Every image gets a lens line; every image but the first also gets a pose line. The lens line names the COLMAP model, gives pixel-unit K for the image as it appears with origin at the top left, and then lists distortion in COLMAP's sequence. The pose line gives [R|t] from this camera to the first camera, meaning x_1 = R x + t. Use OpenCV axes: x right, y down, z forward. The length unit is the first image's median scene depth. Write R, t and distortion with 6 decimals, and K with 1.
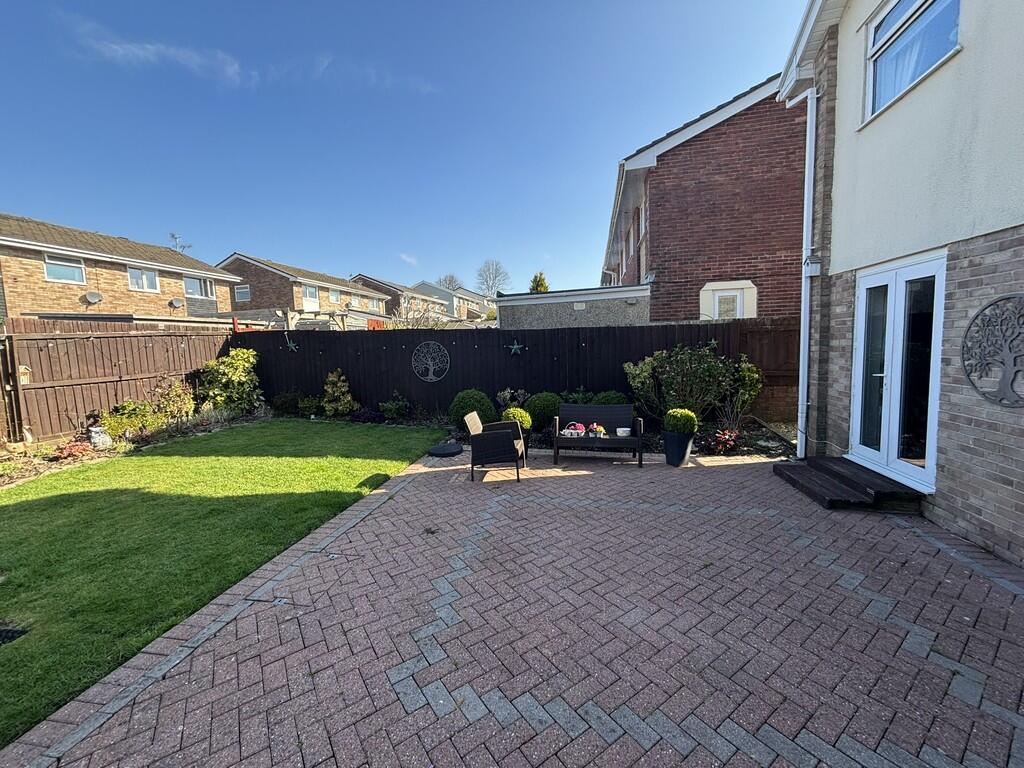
lens RADIAL K [[411.3, 0, 512.0], [0, 411.3, 384.0], [0, 0, 1]] dist [0.005354, -0.005030]
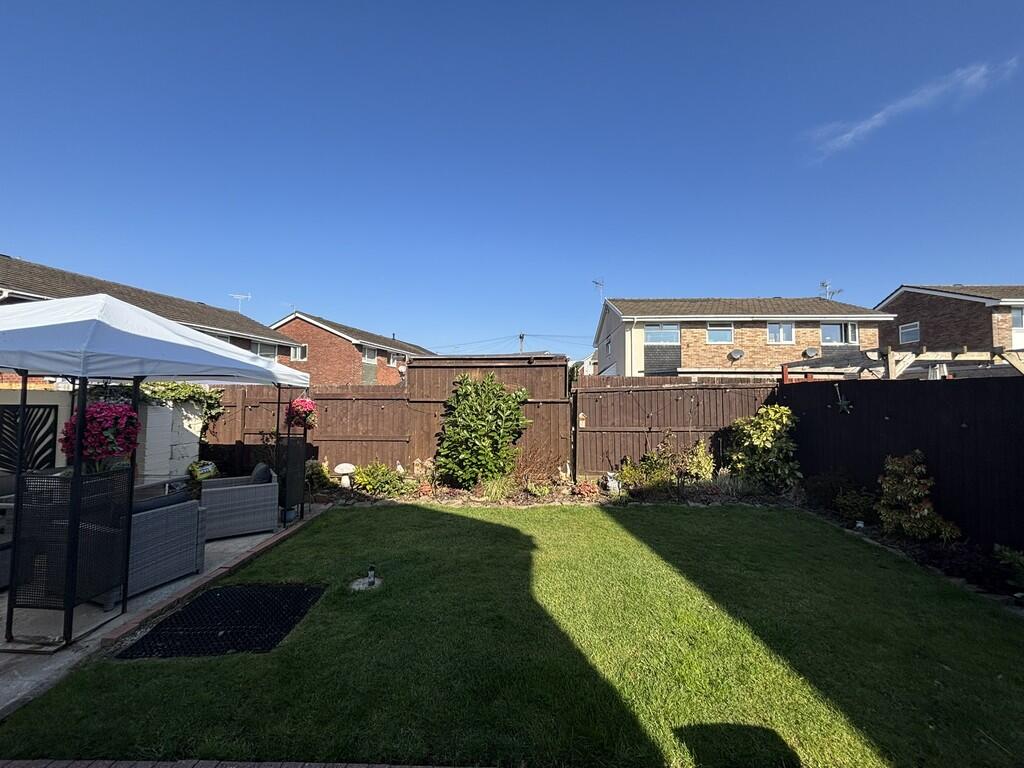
lens RADIAL K [[411.0, 0, 512.0], [0, 411.0, 384.0], [0, 0, 1]] dist [0.002610, -0.000291]
pose [[0.167141, -0.010139, -0.985881, 0.020148], [-0.108211, 0.993717, -0.028565, -0.055506], [0.979977, 0.111458, 0.164994, 0.428479]]
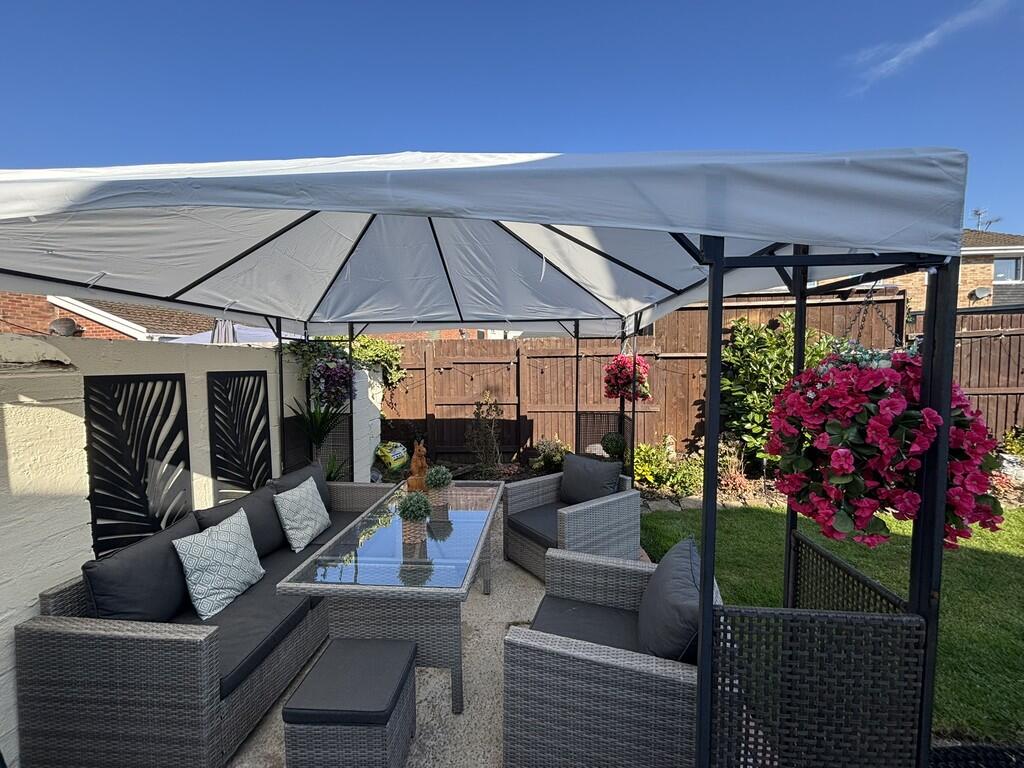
lens RADIAL K [[411.3, 0, 512.0], [0, 411.3, 384.0], [0, 0, 1]] dist [0.005354, -0.005030]
pose [[0.137508, 0.086046, -0.986756, -0.329413], [-0.088781, 0.993280, 0.074243, 0.001710], [0.986514, 0.077396, 0.144223, -0.008624]]
